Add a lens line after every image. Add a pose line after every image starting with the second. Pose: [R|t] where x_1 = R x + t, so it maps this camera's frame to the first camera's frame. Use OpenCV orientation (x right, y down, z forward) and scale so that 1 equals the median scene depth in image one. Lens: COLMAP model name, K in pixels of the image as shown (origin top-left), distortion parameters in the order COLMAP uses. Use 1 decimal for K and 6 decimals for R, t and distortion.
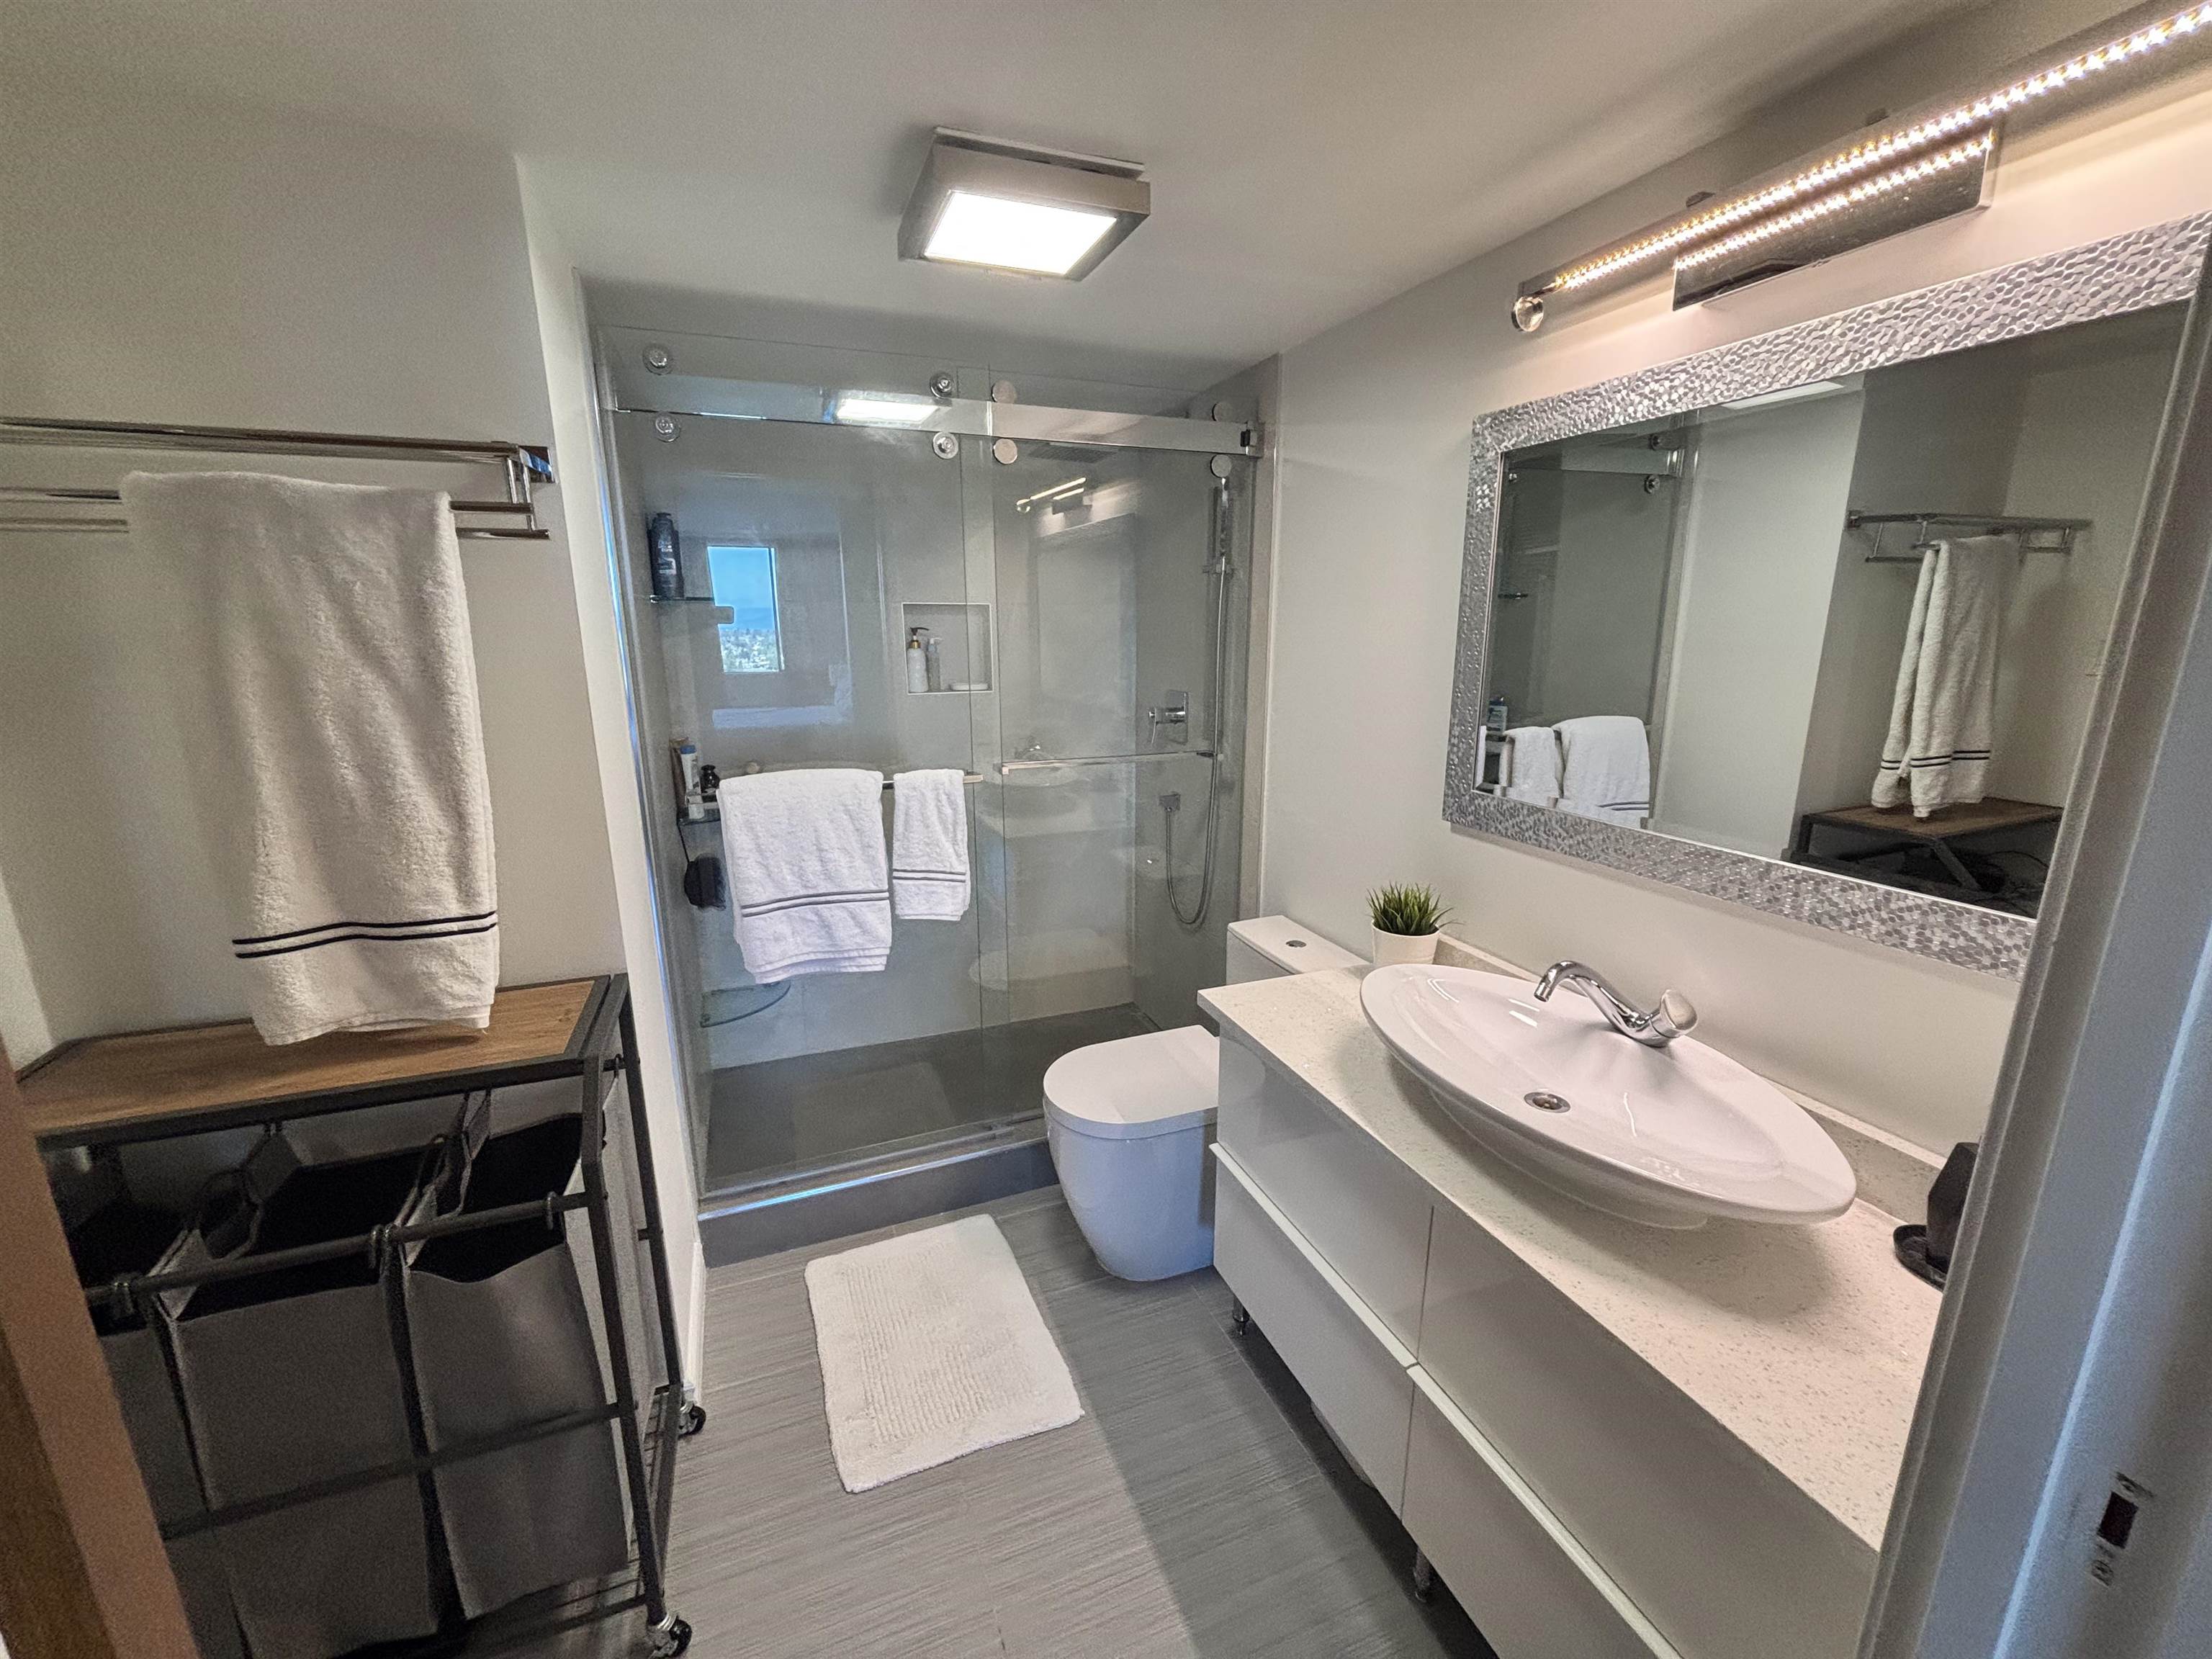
lens RADIAL K [[889.4, 0, 1101.4], [0, 889.4, 829.2], [0, 0, 1]] dist [0.000464, -0.003271]
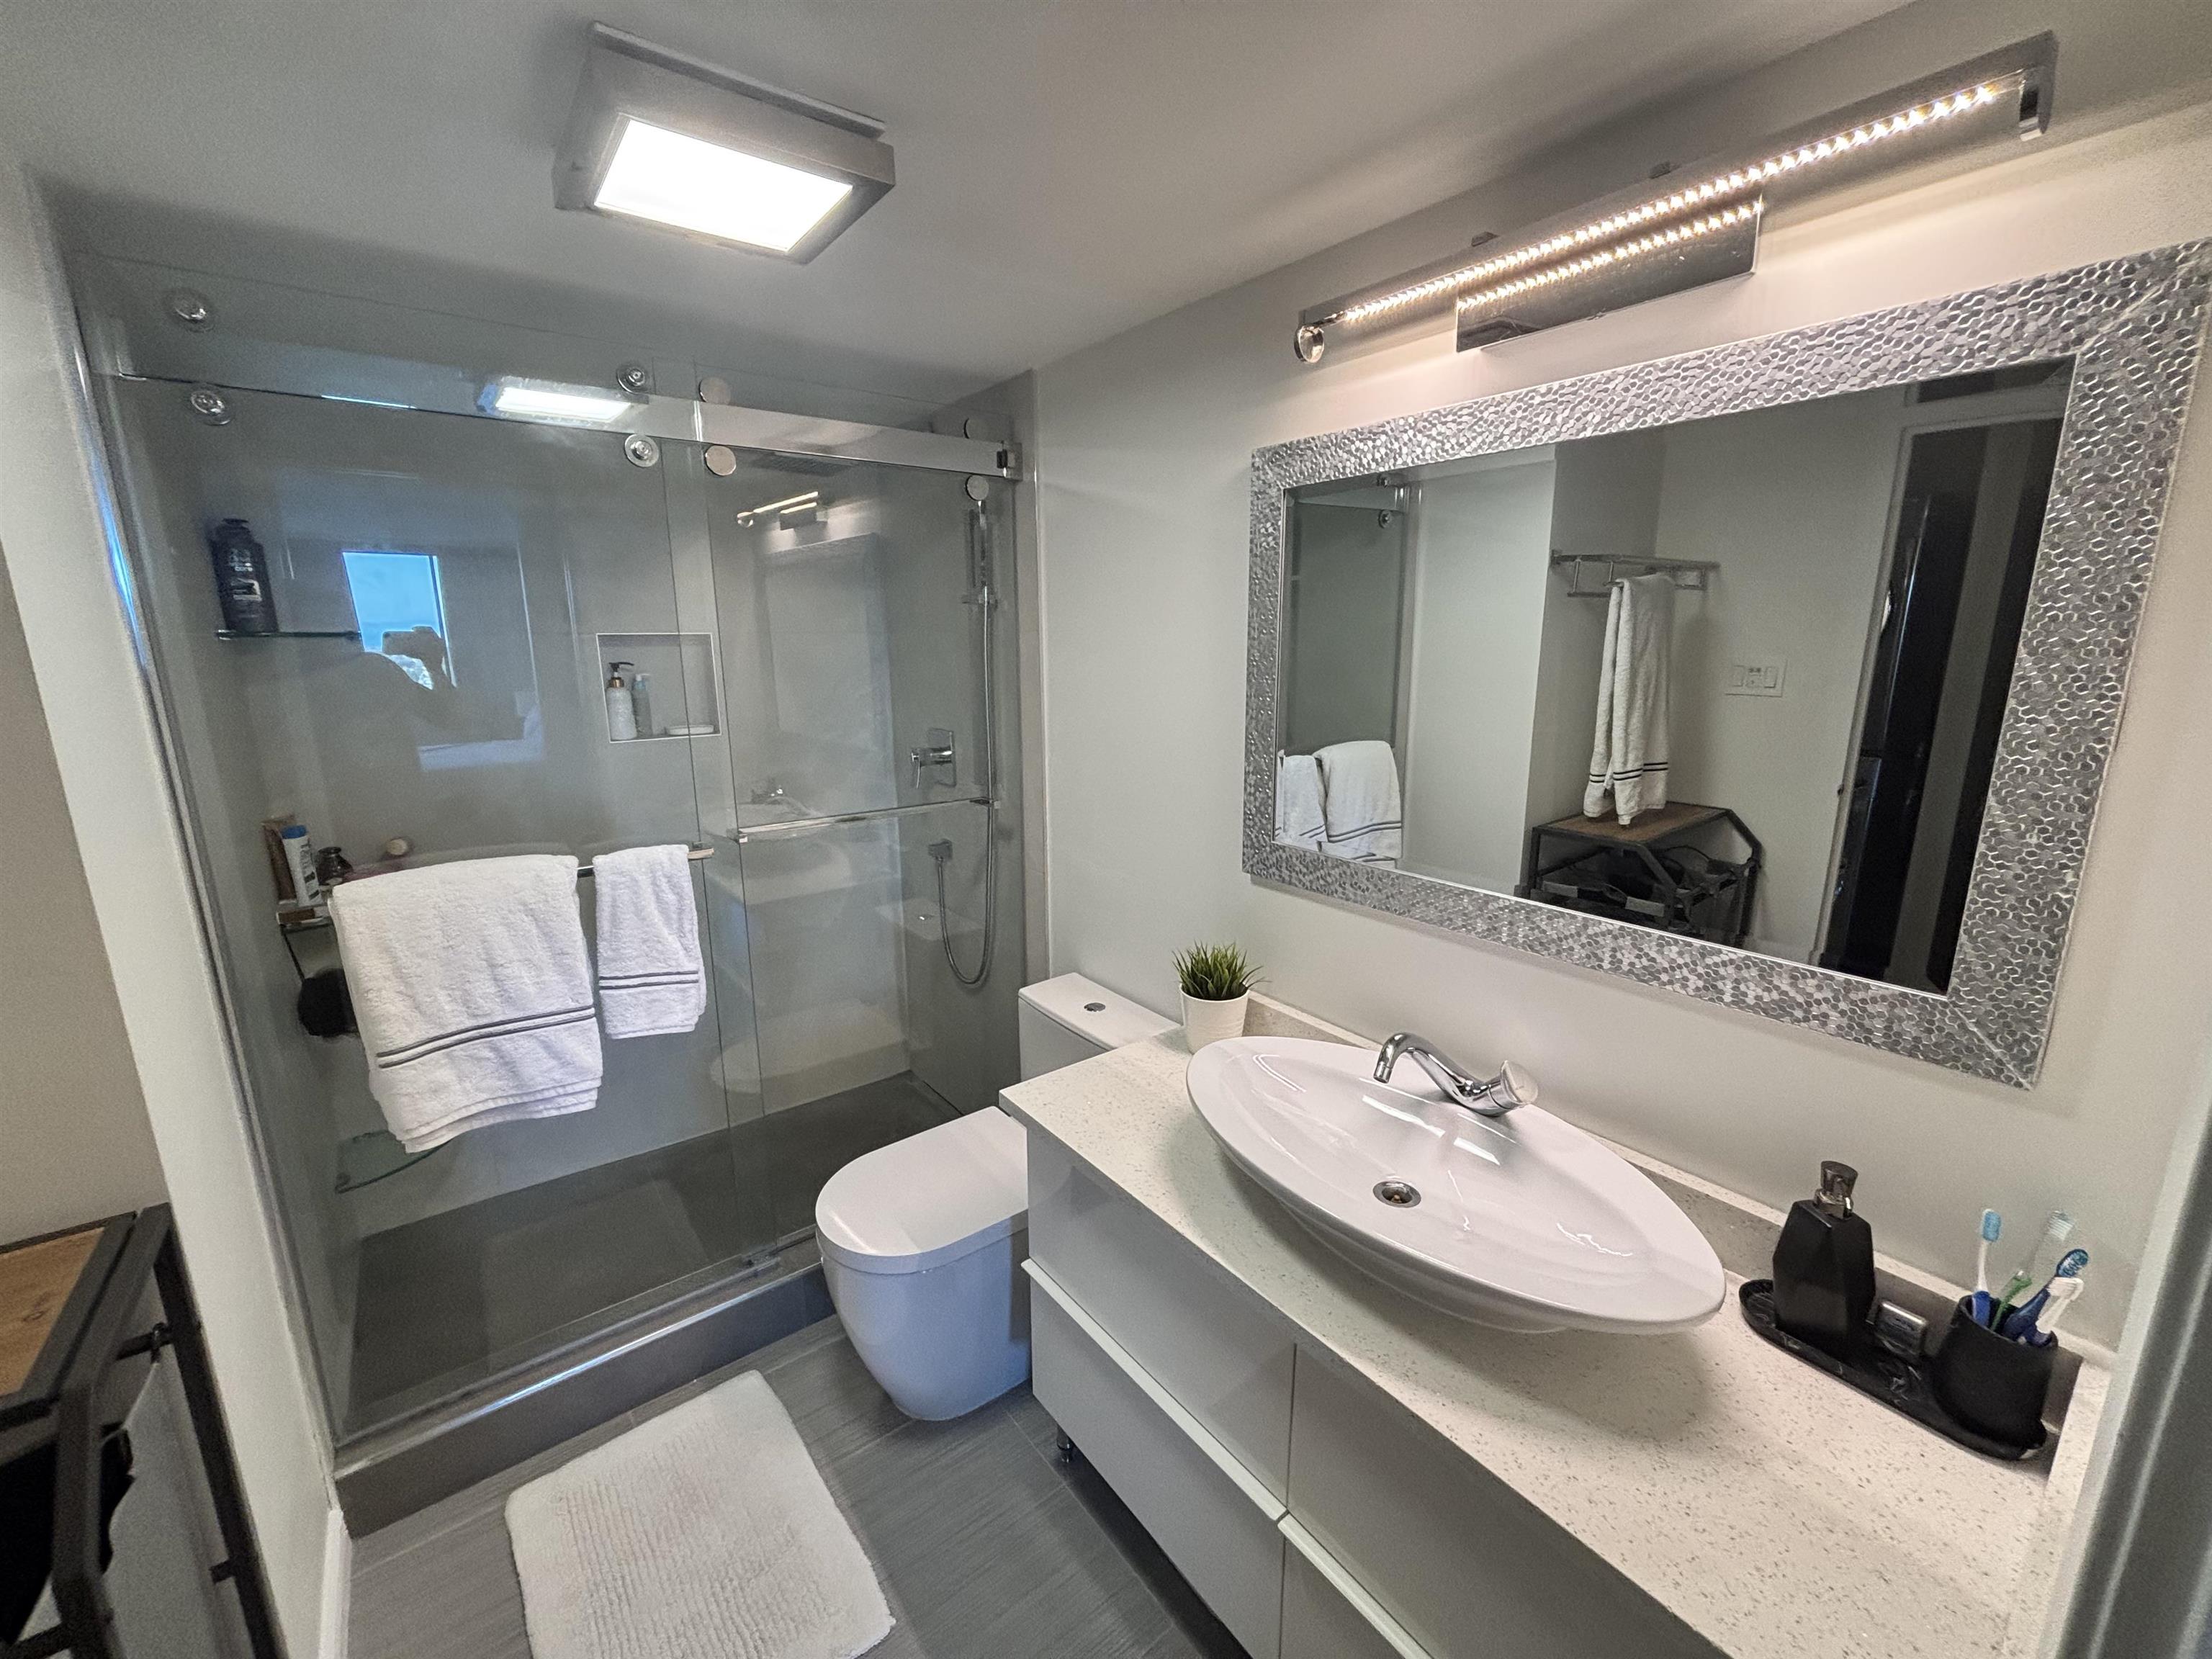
lens RADIAL K [[894.3, 0, 1100.9], [0, 894.3, 817.6], [0, 0, 1]] dist [-0.011939, 0.004098]
pose [[0.960569, -0.060909, 0.271289, -0.012683], [0.068001, 0.997544, -0.016812, -0.055376], [-0.269598, 0.034597, 0.962351, 0.115970]]
